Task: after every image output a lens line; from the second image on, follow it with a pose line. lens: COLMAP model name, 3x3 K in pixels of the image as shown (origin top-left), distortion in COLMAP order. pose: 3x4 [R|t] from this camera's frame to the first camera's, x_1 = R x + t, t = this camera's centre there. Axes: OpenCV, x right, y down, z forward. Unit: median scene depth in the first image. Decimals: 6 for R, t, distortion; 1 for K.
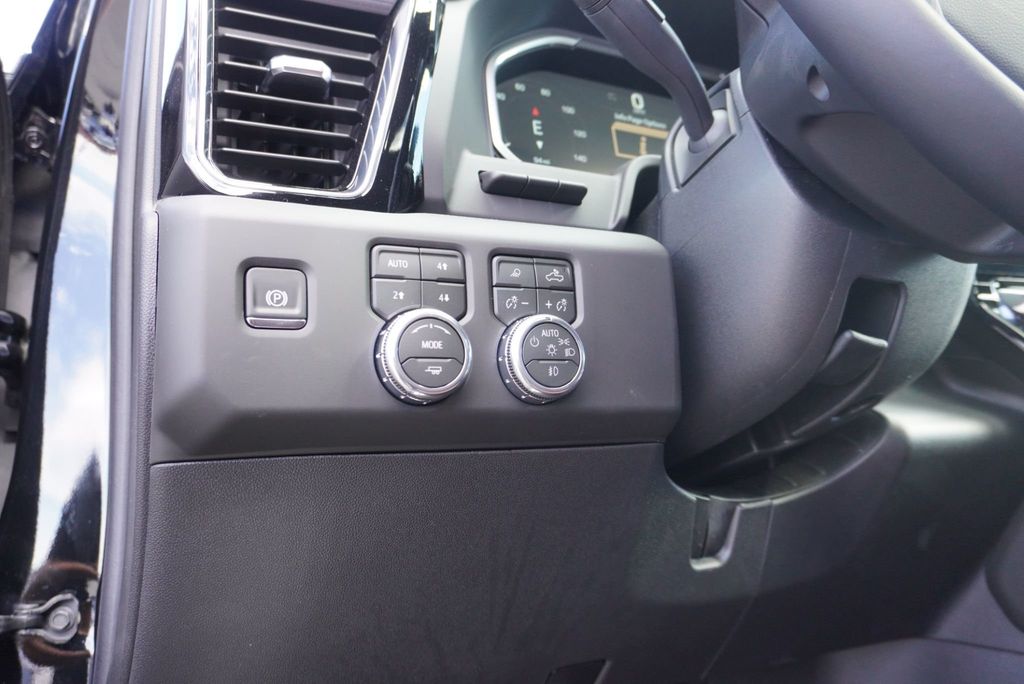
lens RADIAL K [[819.6, 0, 510.4], [0, 819.6, 344.3], [0, 0, 1]] dist [0.009378, 0.002721]
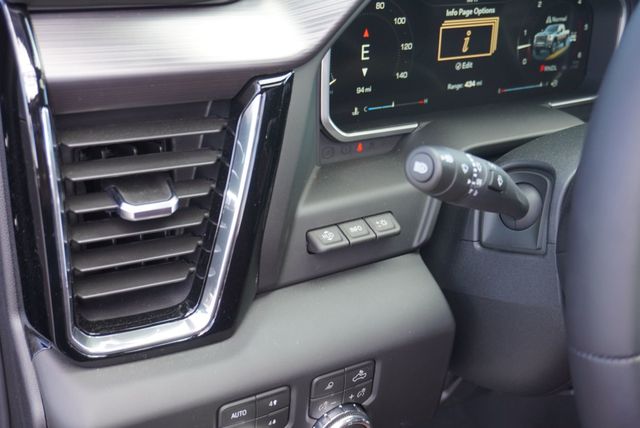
lens RADIAL K [[762.9, 0, 319.9], [0, 762.9, 214.0], [0, 0, 1]] dist [0.015320, 0.000000]
pose [[0.990252, 0.087452, 0.108415, -0.102623], [-0.135119, 0.792157, 0.595172, -0.644890], [-0.033832, -0.604019, 0.796251, 0.155144]]
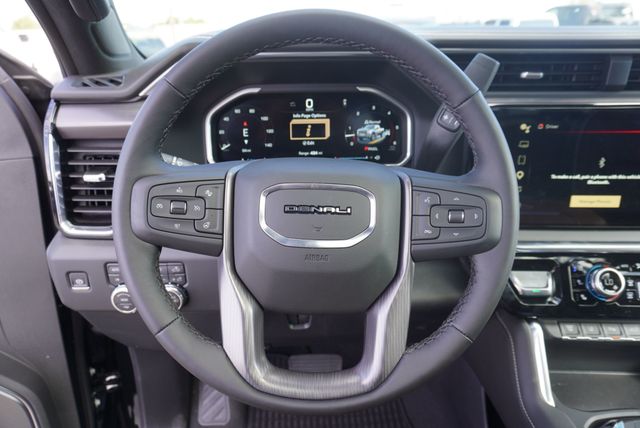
lens RADIAL K [[448.4, 0, 320.3], [0, 448.4, 211.2], [0, 0, 1]] dist [0.003961, 0.002301]
pose [[0.892438, 0.192278, -0.408147, 0.703474], [0.044280, 0.862945, 0.503354, -0.654299], [0.448993, -0.467285, 0.761611, 0.121803]]
